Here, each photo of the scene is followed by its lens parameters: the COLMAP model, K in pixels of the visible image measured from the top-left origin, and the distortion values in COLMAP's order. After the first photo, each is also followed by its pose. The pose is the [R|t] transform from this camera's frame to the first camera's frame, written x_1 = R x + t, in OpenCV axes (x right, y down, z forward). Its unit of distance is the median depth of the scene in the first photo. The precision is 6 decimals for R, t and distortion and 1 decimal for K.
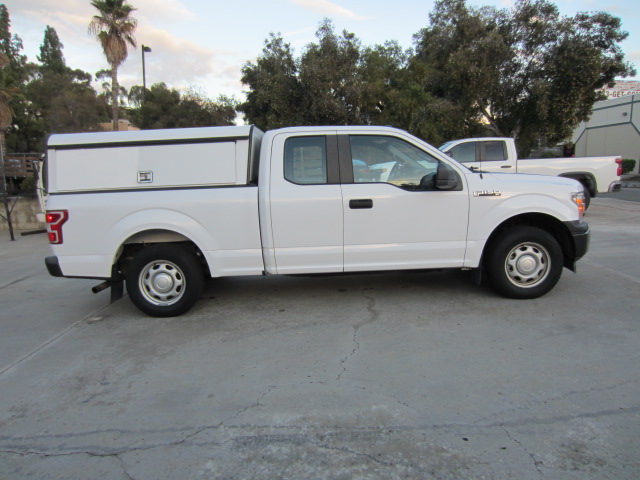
lens RADIAL K [[453.5, 0, 320.0], [0, 453.5, 240.0], [0, 0, 1]] dist [-0.061723, 0.039373]
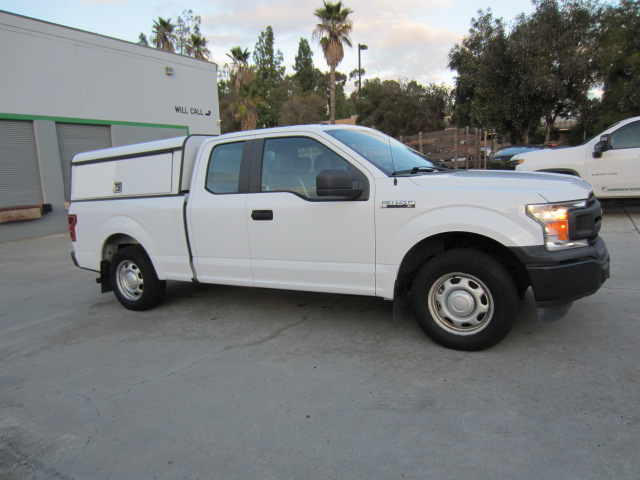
lens RADIAL K [[453.5, 0, 320.0], [0, 453.5, 240.0], [0, 0, 1]] dist [-0.061723, 0.039373]
pose [[0.863752, 0.048908, -0.501538, 0.611205], [-0.036575, 0.998739, 0.034403, -0.061548], [0.502587, -0.011372, 0.864452, 0.257838]]
